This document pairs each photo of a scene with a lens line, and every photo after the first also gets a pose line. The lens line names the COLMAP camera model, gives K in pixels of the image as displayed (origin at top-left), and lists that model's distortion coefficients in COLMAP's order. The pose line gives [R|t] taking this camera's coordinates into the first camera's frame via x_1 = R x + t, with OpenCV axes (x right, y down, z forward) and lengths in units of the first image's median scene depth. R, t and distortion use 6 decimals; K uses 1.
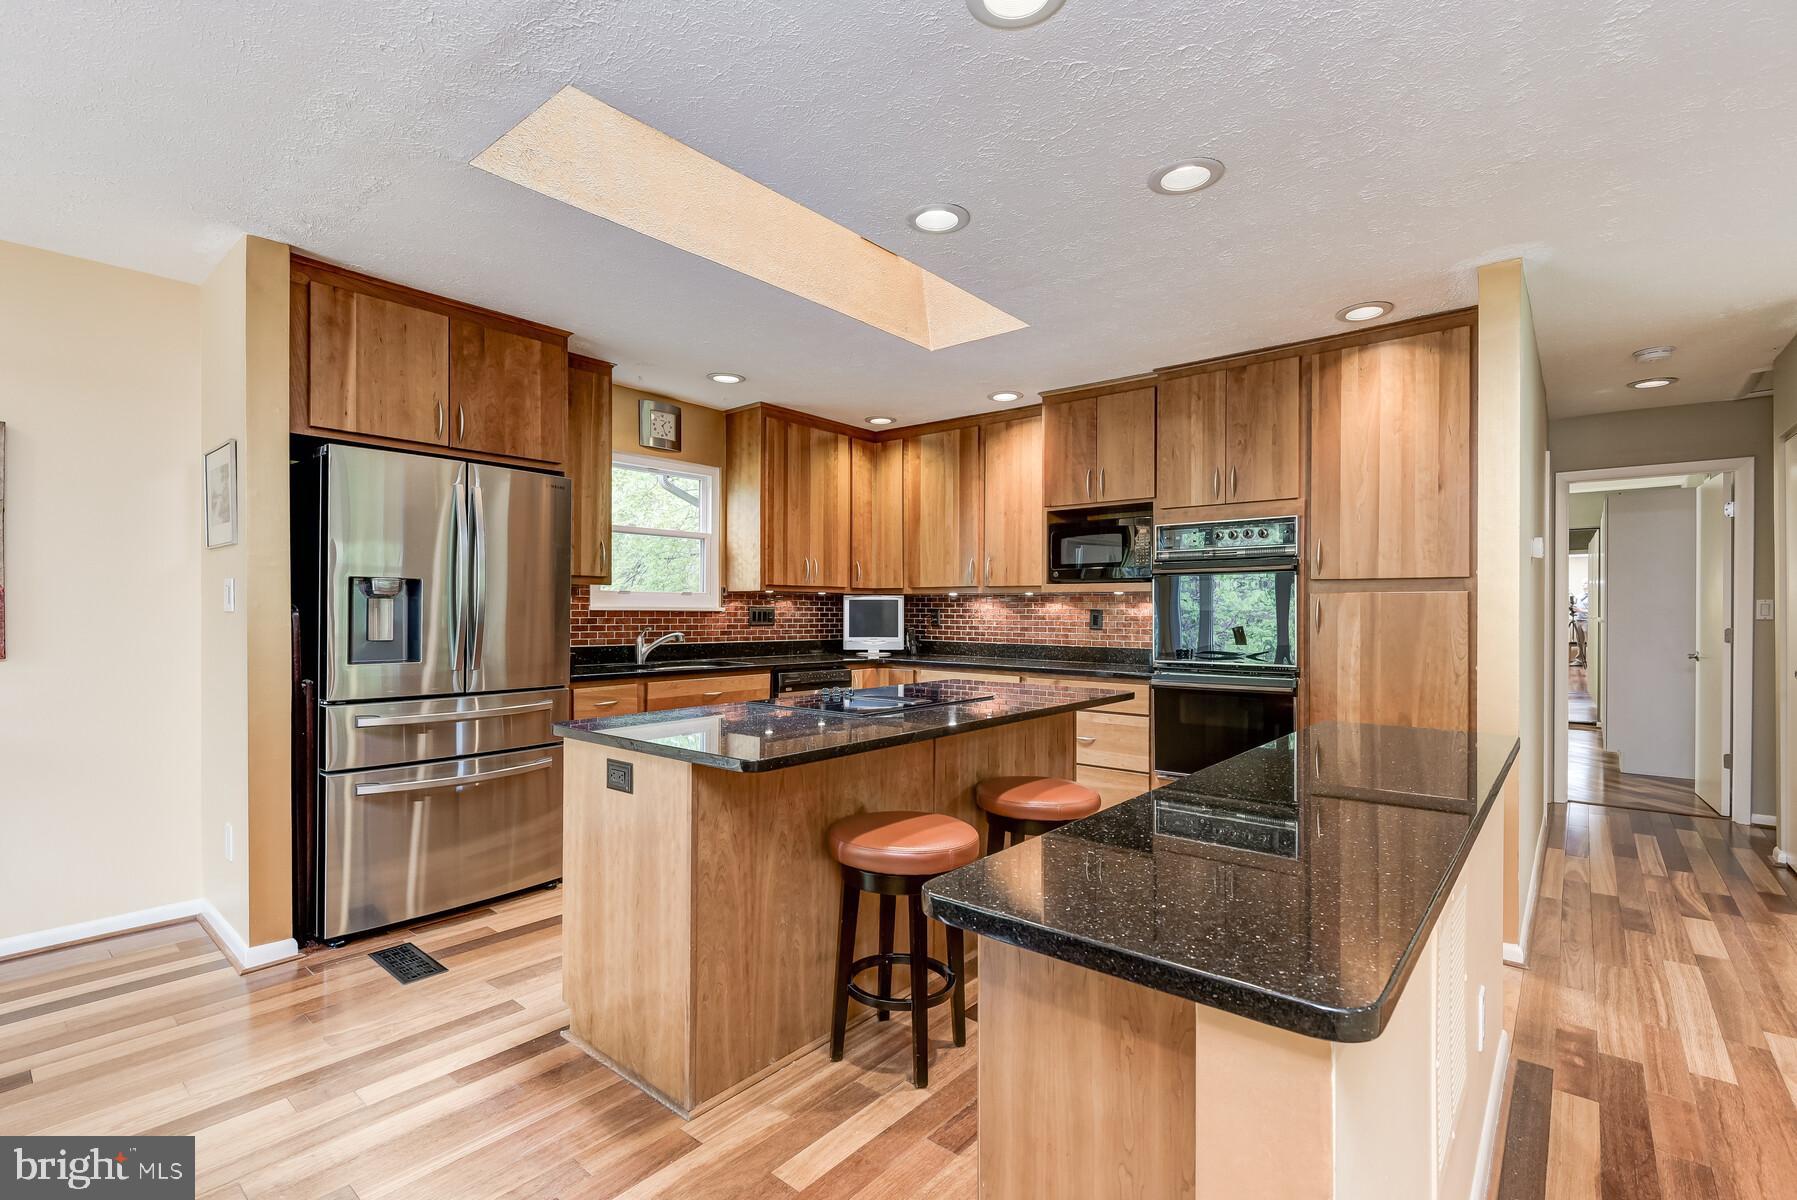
lens RADIAL K [[821.4, 0, 887.1], [0, 821.4, 611.3], [0, 0, 1]] dist [0.002682, -0.000007]
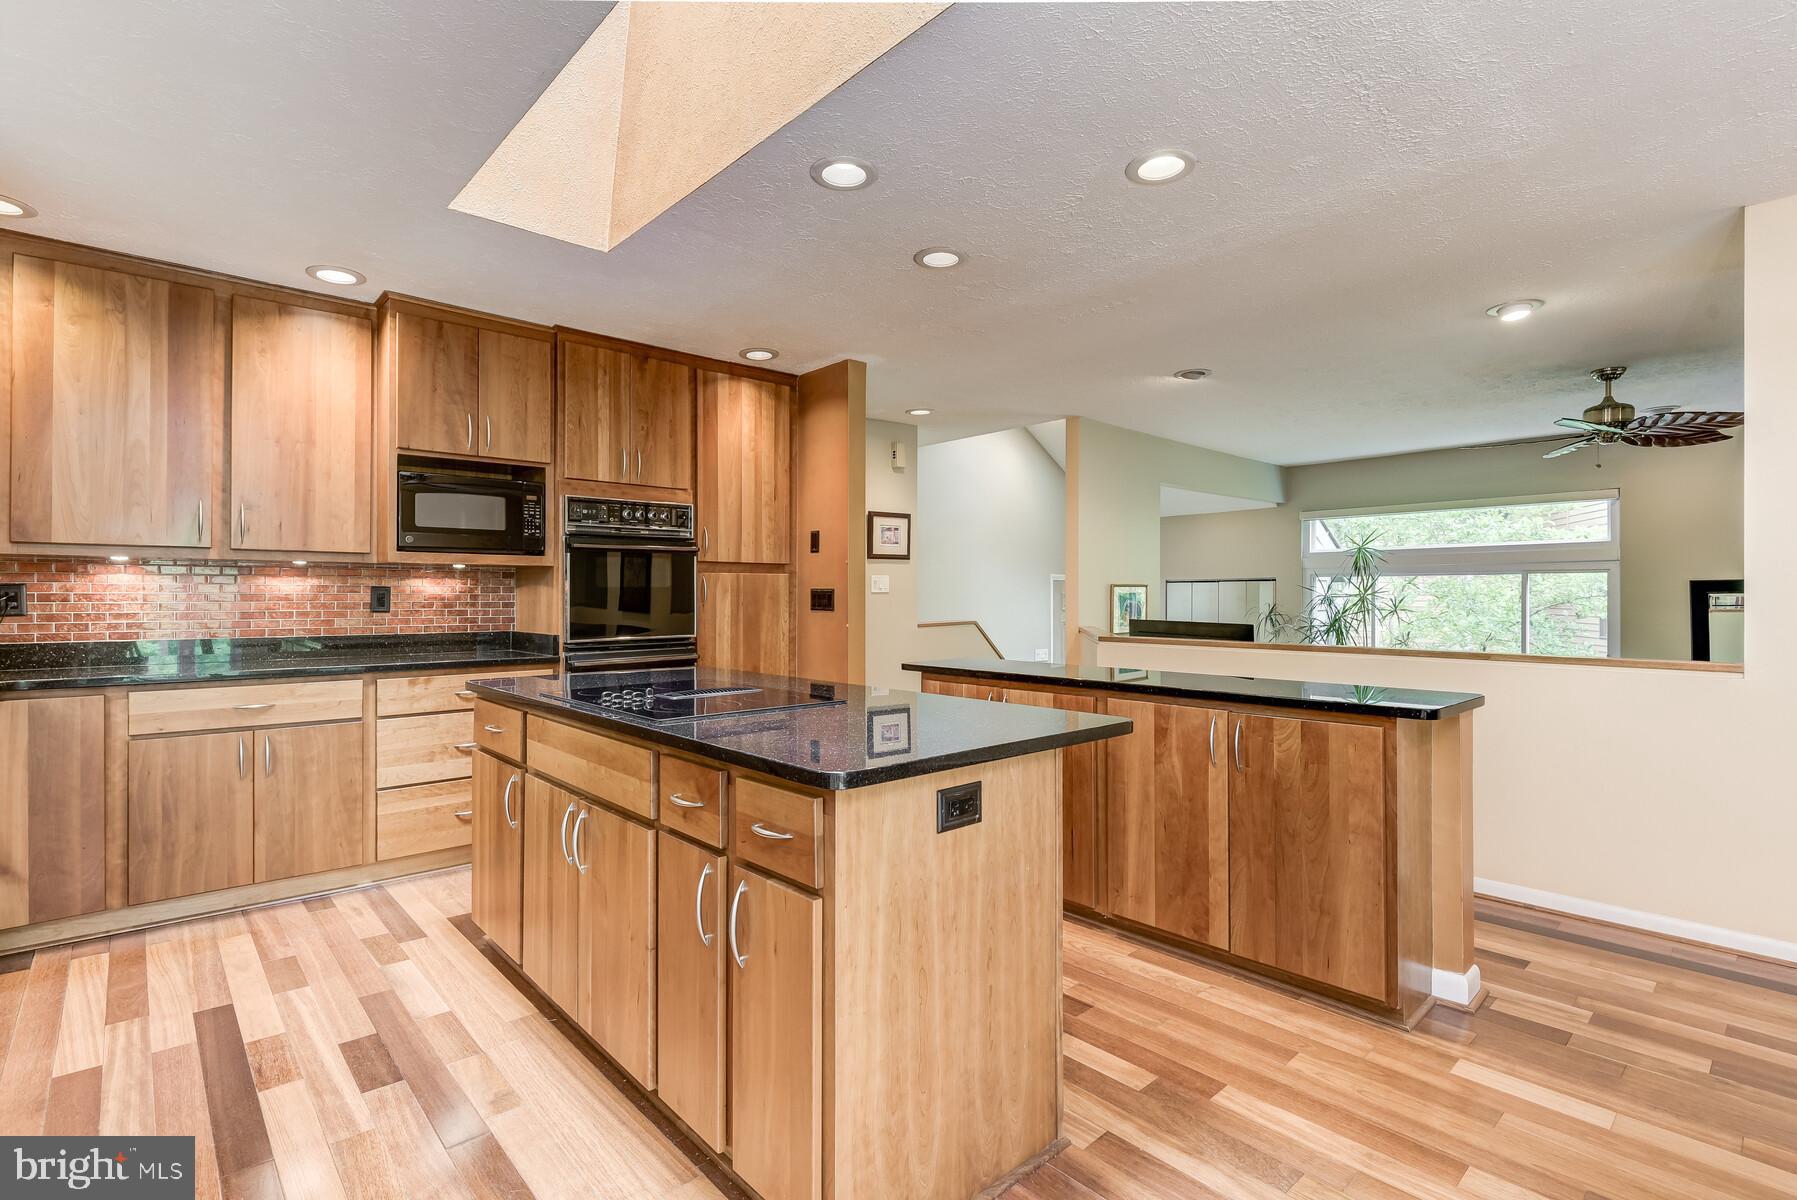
lens RADIAL K [[845.9, 0, 889.0], [0, 845.9, 590.5], [0, 0, 1]] dist [-0.009153, -0.000933]
pose [[0.128517, 0.004499, 0.991697, -0.601972], [0.001992, 0.999987, -0.004795, 0.008585], [-0.991705, 0.002592, 0.128507, 0.546891]]
